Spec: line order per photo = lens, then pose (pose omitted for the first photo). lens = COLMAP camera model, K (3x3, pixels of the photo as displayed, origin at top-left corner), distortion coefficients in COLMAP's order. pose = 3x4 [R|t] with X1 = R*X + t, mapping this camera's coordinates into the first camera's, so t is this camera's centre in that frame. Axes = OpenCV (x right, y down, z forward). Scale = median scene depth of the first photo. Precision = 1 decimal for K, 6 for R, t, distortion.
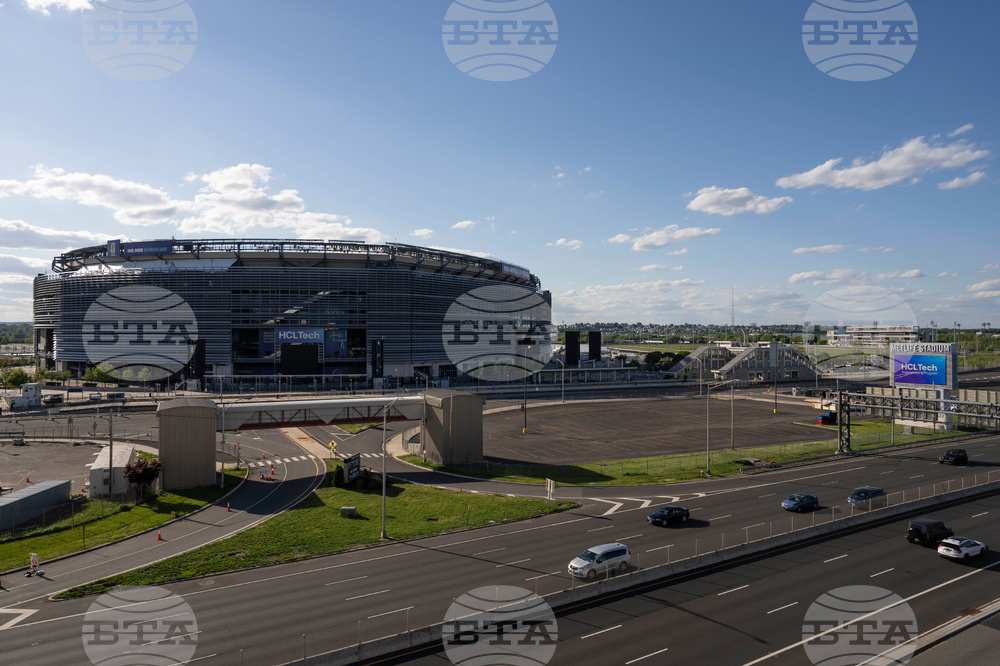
lens RADIAL K [[2166.8, 0, 500.0], [0, 2166.8, 333.0], [0, 0, 1]] dist [0.025872, -0.019714]
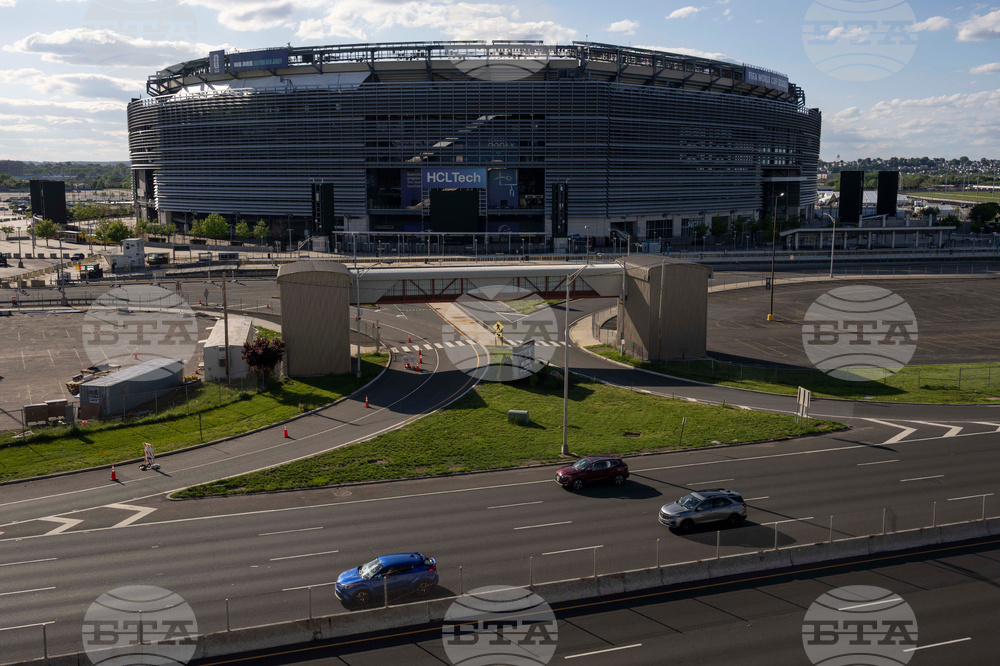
lens RADIAL K [[1836.1, 0, 584.6], [0, 1836.1, 262.8], [0, 0, 1]] dist [-1.578505, 4.448728]
pose [[0.998578, 0.019032, -0.049800, -0.017400], [-0.017567, 0.999404, 0.029704, 0.010658], [0.050336, -0.028787, 0.998317, 0.386449]]
